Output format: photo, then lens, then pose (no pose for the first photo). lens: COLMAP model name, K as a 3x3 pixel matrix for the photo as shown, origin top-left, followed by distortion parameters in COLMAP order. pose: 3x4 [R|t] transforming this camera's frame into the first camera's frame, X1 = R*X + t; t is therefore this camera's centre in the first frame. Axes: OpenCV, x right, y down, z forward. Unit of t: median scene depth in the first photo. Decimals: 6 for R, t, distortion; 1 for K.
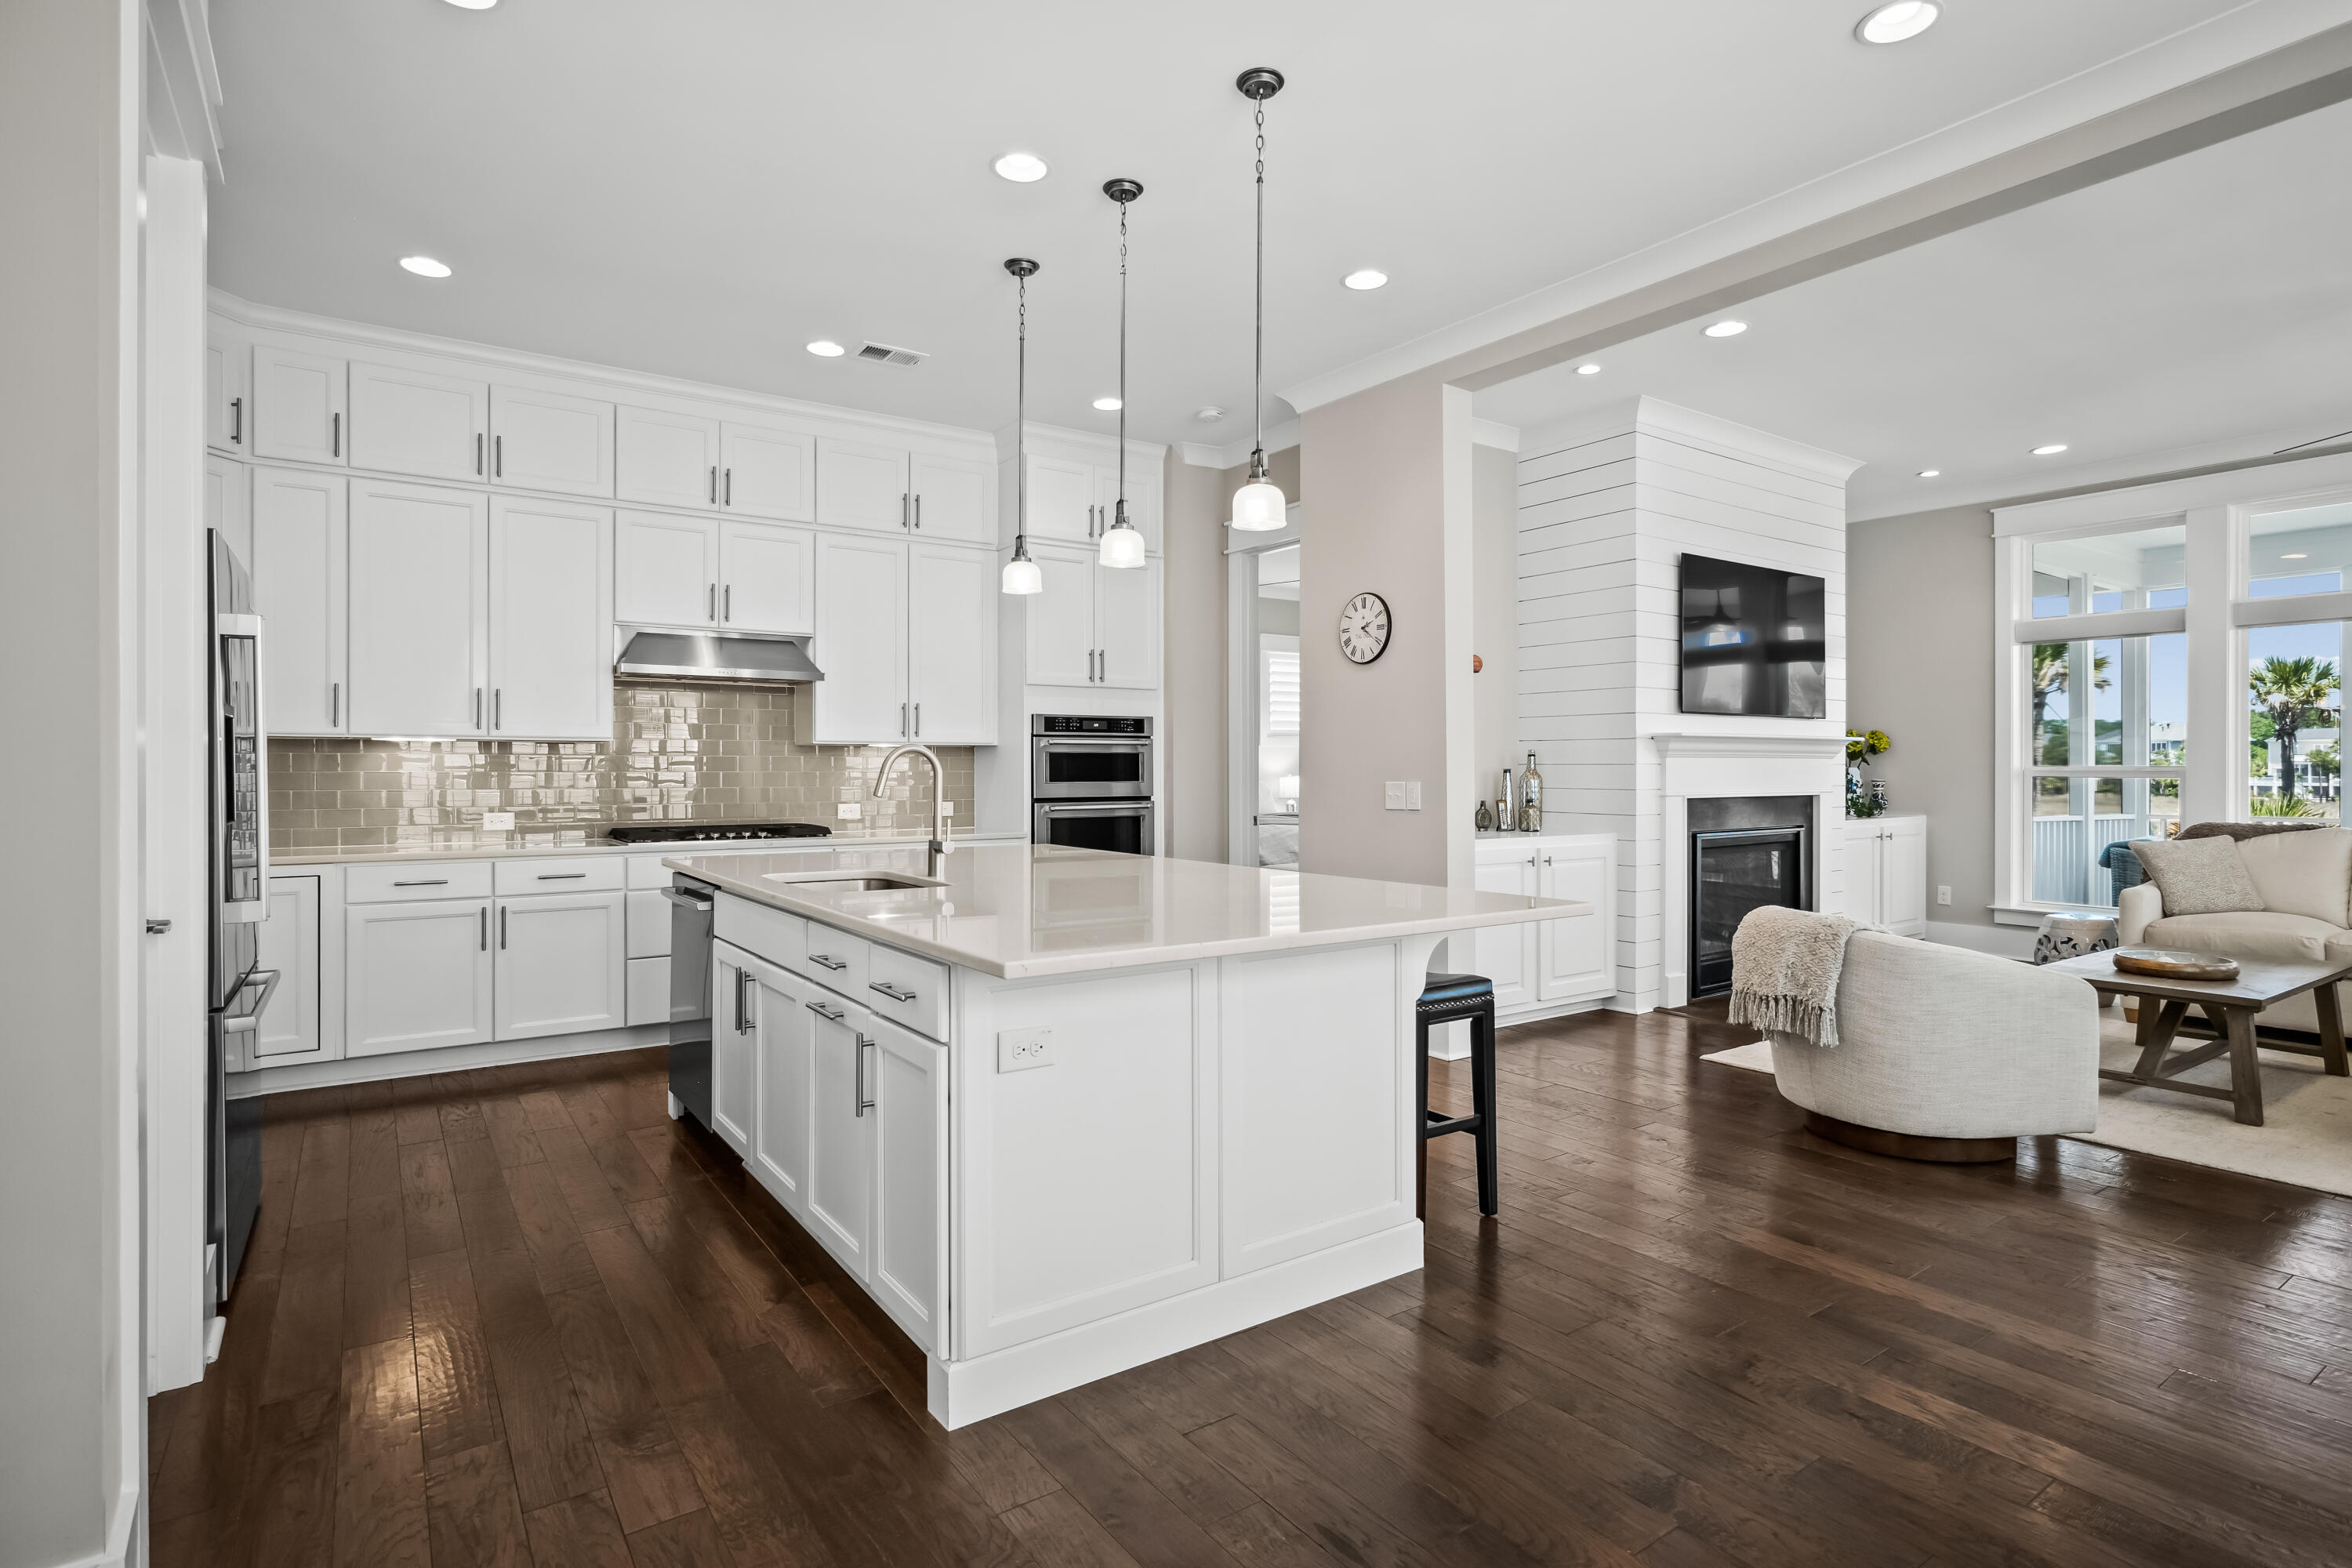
lens RADIAL K [[1171.6, 0, 1193.9], [0, 1171.6, 771.0], [0, 0, 1]] dist [0.001706, 0.001482]
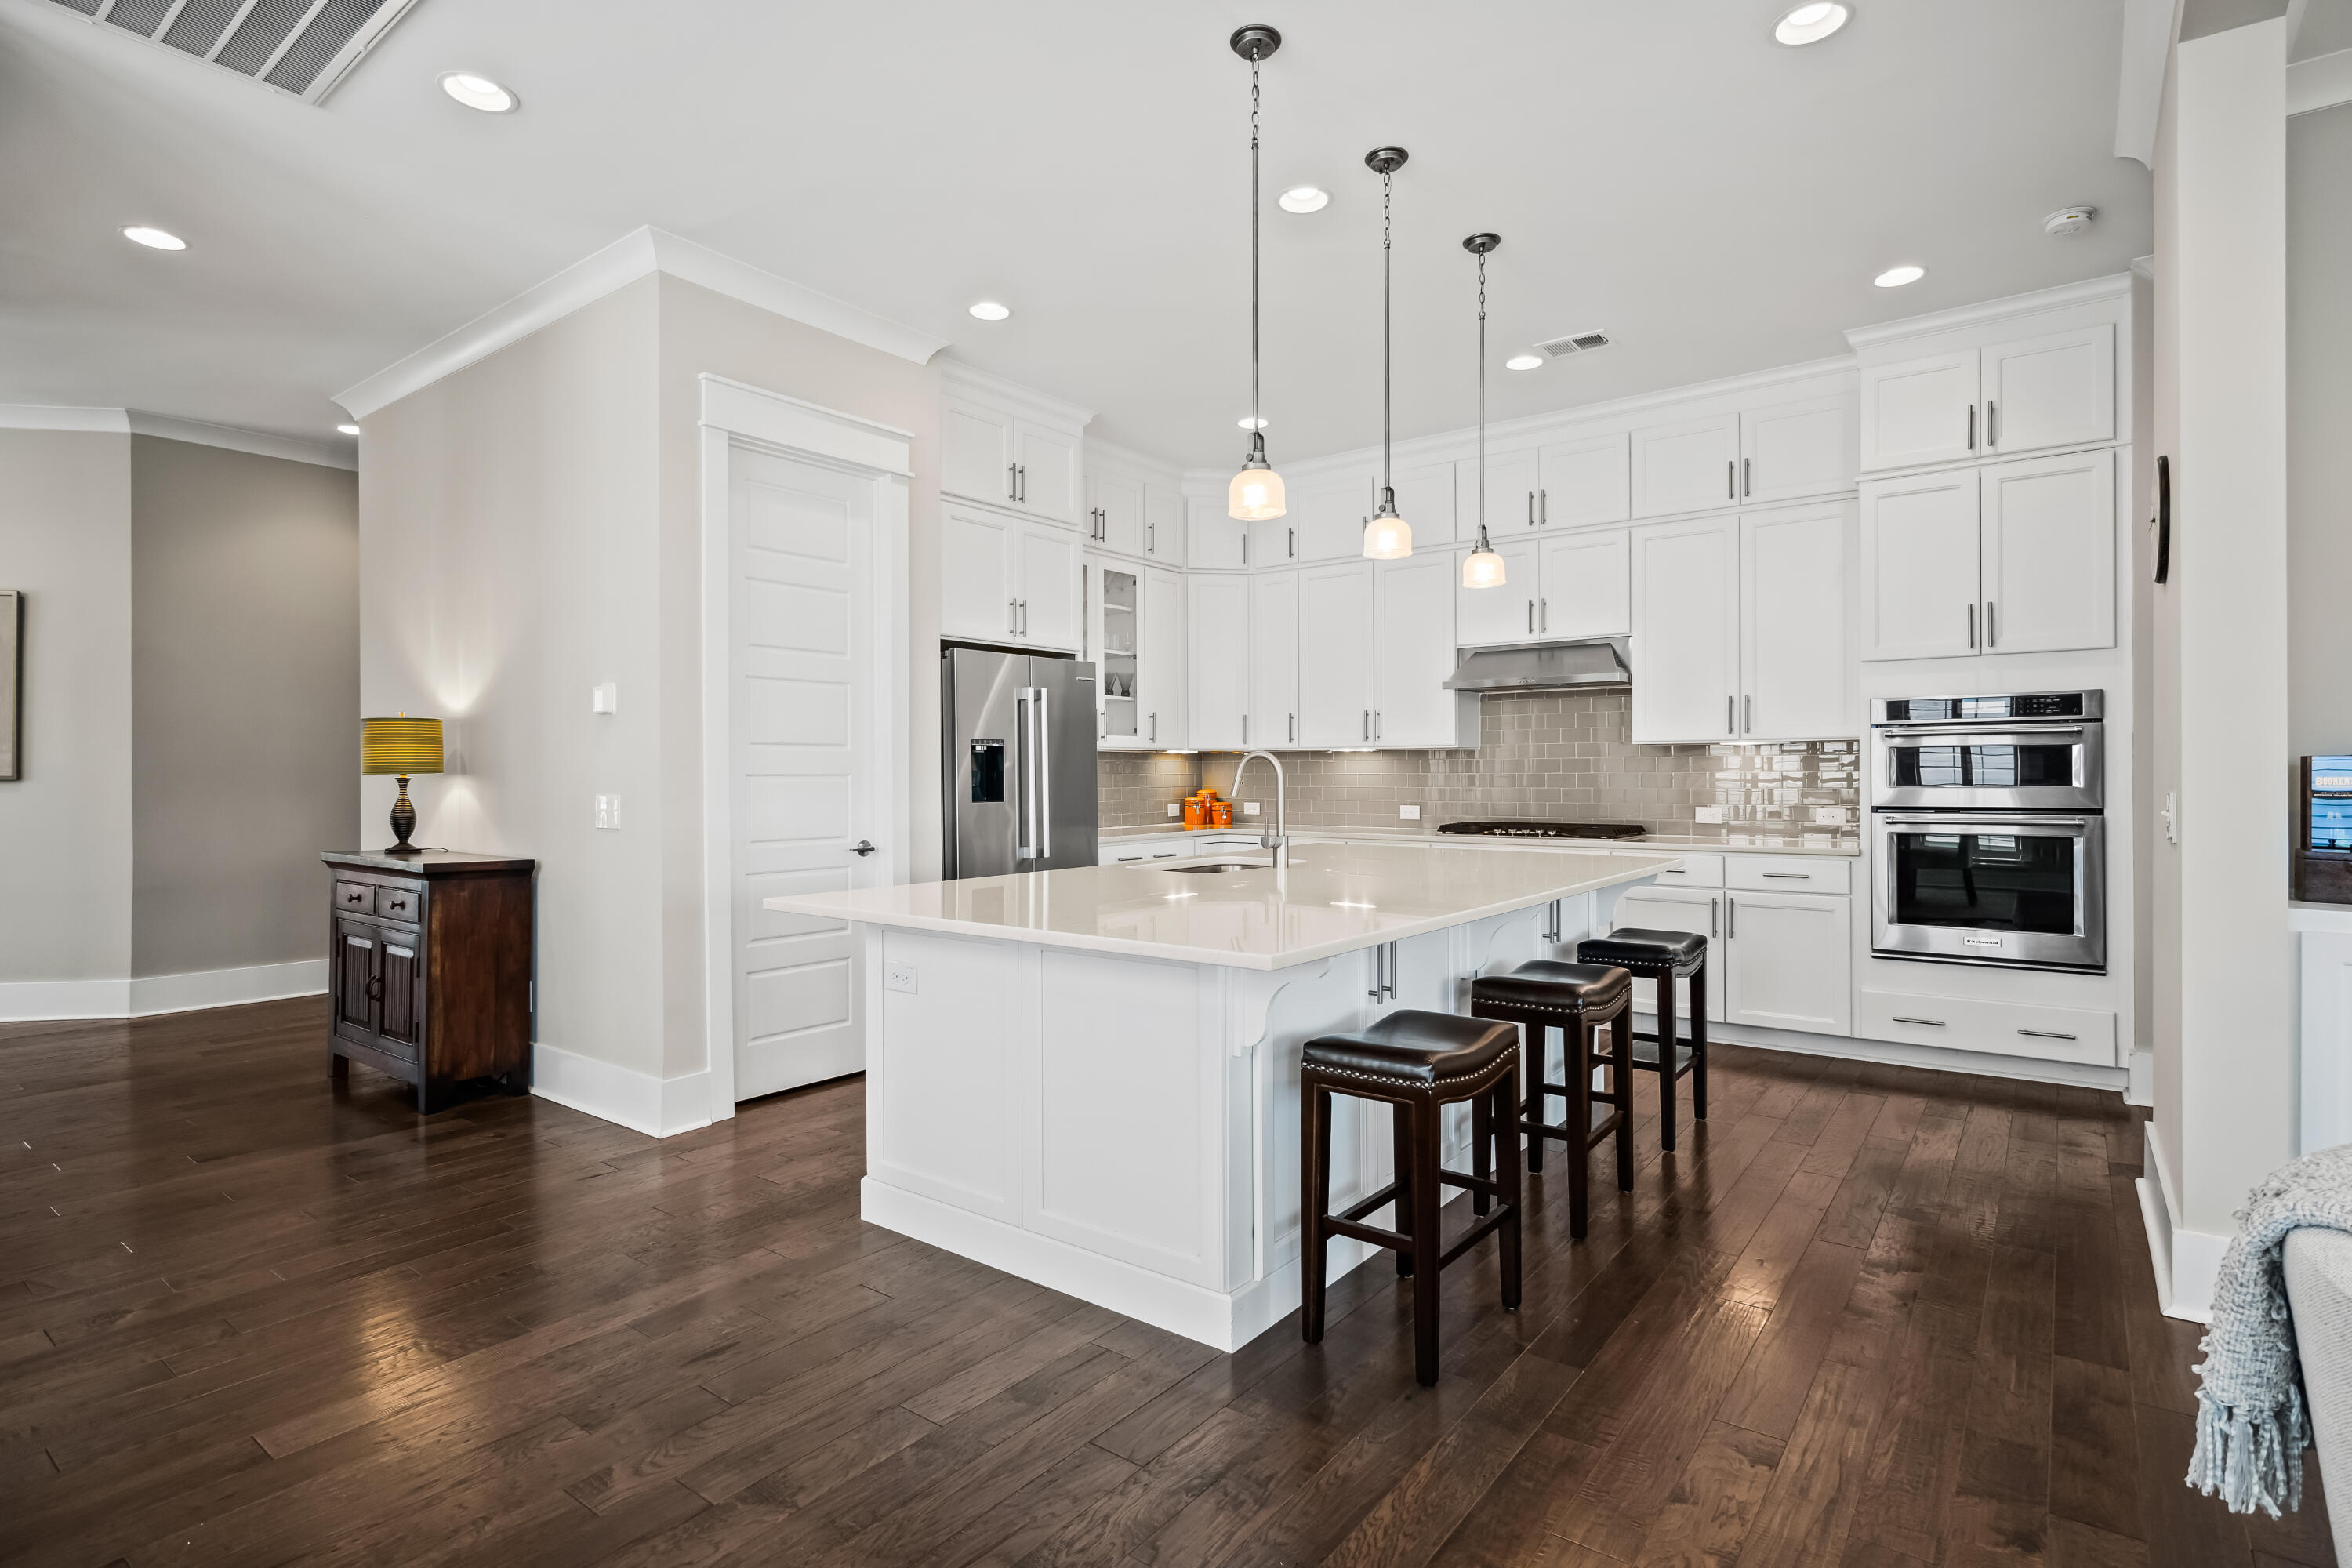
lens RADIAL K [[1171.6, 0, 1193.9], [0, 1171.6, 771.0], [0, 0, 1]] dist [0.001706, 0.001482]
pose [[0.305041, -0.002413, -0.952336, 0.590902], [0.002566, 0.999995, -0.001712, -0.000772], [0.952336, -0.001921, 0.305046, 0.419759]]
